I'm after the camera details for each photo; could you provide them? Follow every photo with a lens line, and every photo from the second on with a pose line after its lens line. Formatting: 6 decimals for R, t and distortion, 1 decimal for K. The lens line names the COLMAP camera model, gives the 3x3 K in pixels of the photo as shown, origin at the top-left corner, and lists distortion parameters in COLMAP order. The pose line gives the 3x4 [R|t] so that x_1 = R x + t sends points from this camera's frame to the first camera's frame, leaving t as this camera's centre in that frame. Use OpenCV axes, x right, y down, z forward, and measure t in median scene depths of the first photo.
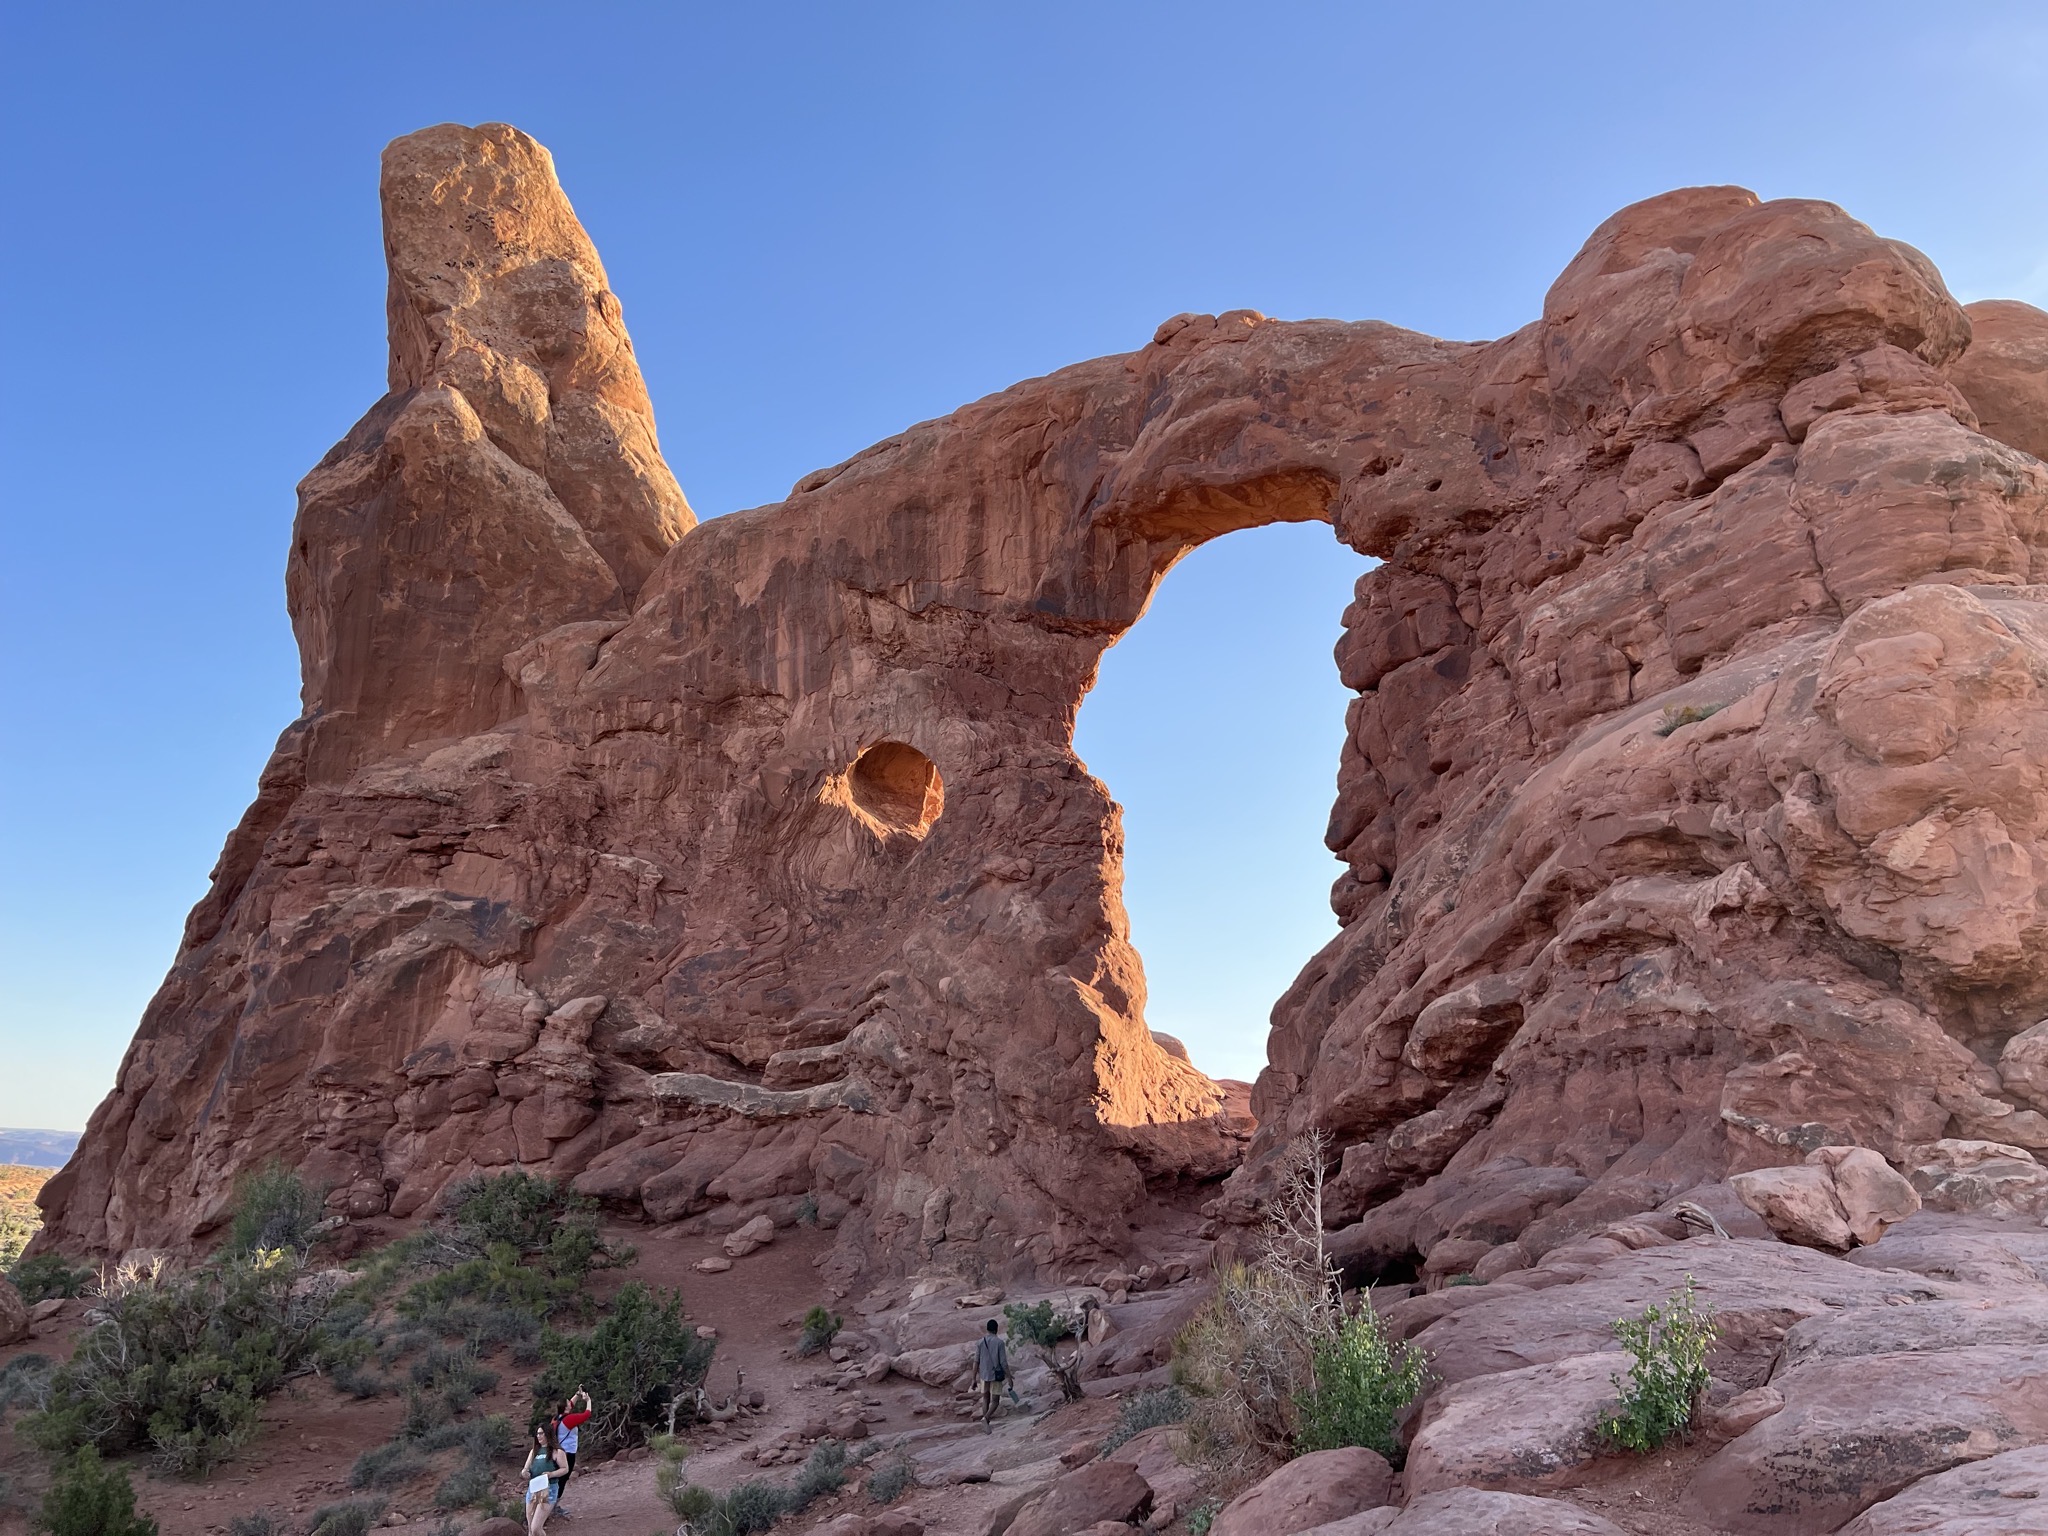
lens RADIAL K [[1534.6, 0, 1049.3], [0, 1534.6, 753.3], [0, 0, 1]] dist [0.050821, -0.056051]
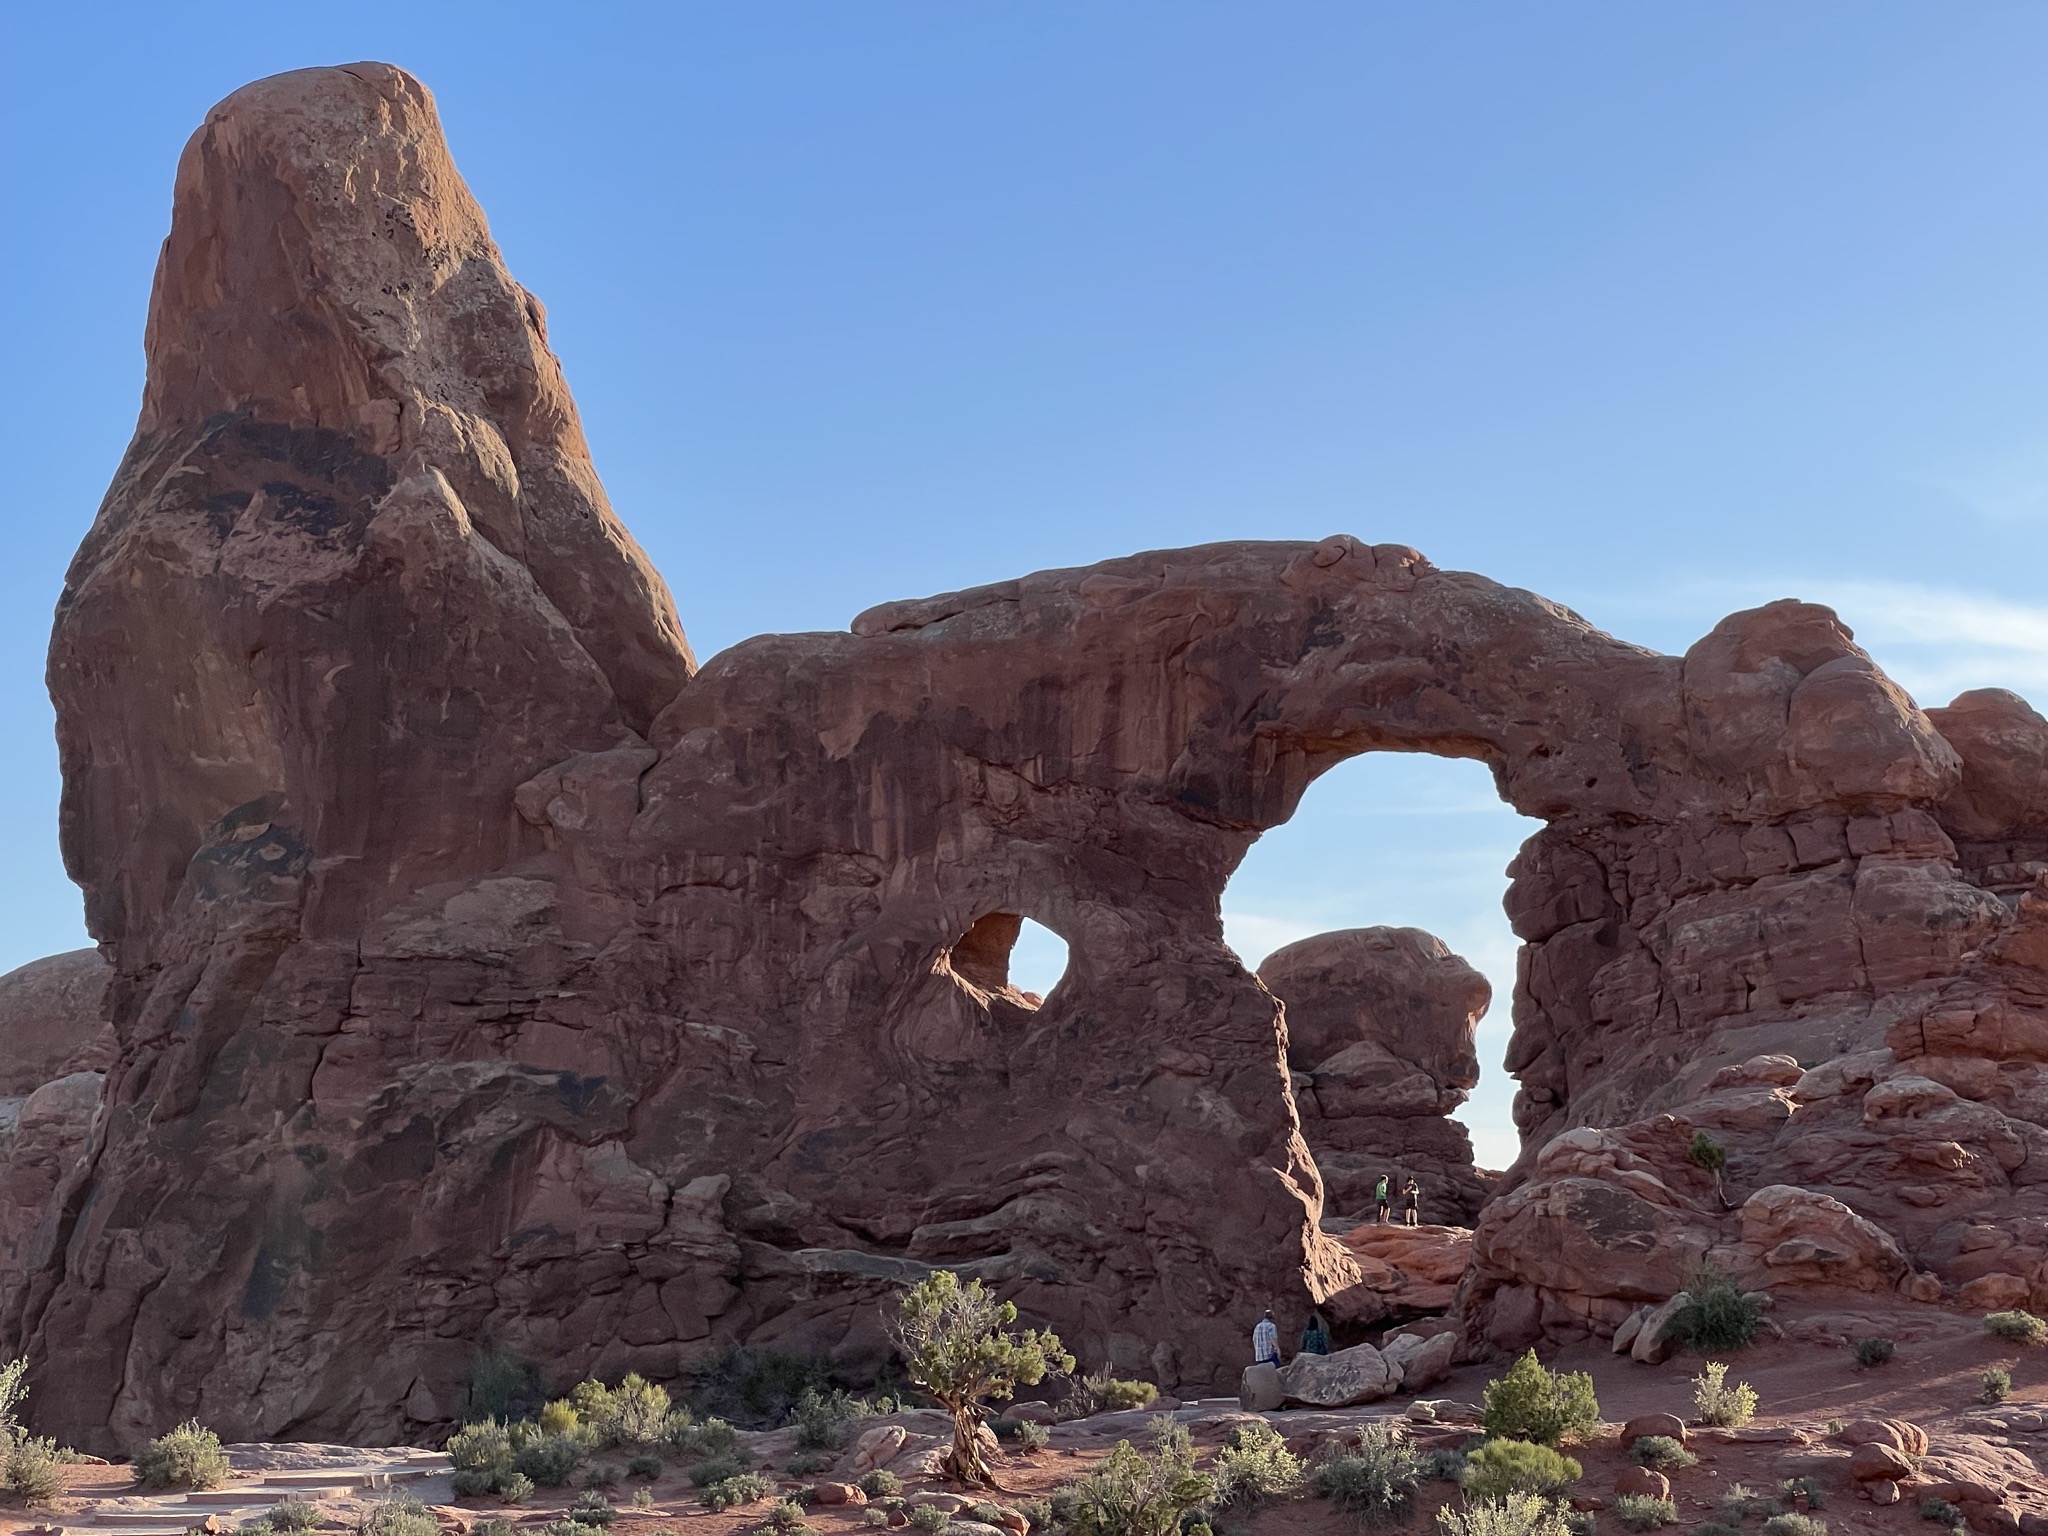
lens RADIAL K [[4599.2, 0, 1063.4], [0, 4599.2, 749.5], [0, 0, 1]] dist [0.046864, 0.000000]
pose [[0.955733, -0.007593, 0.294138, -0.945164], [-0.035192, 0.989541, 0.139891, -0.530229], [-0.292124, -0.144050, 0.945470, -1.805346]]
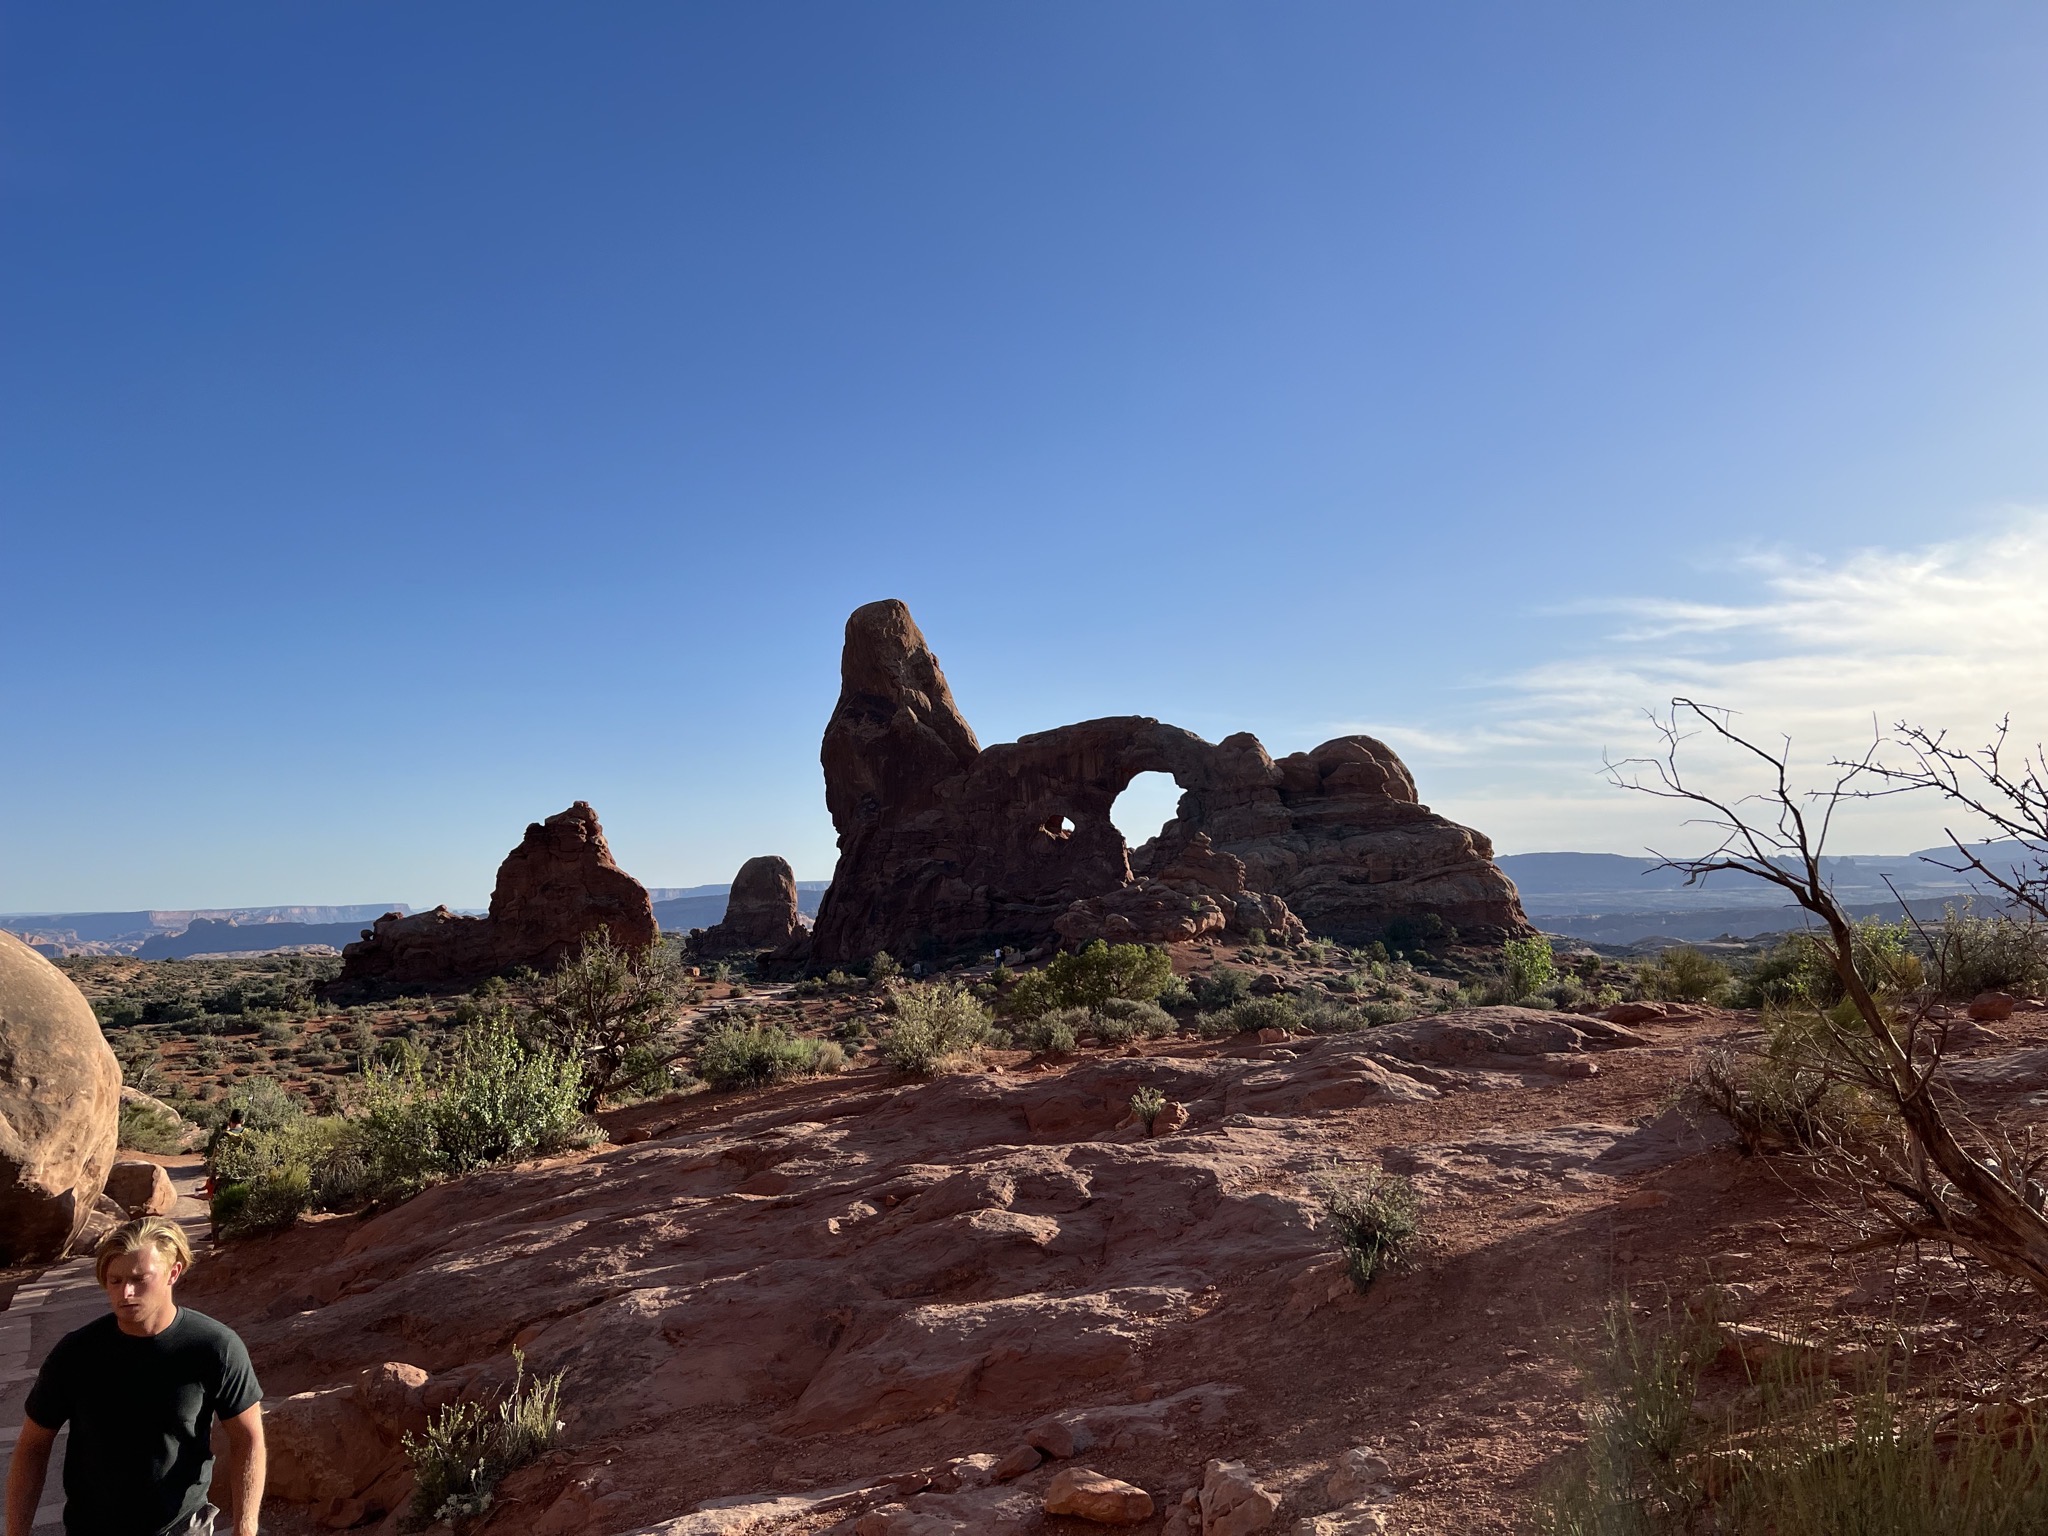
lens RADIAL K [[1534.6, 0, 1034.7], [0, 1534.6, 756.8], [0, 0, 1]] dist [0.050821, -0.056051]
pose [[0.989200, -0.061161, 0.133203, -0.661562], [0.035563, 0.981776, 0.186687, -0.866451], [-0.142194, -0.179933, 0.973347, -2.682077]]
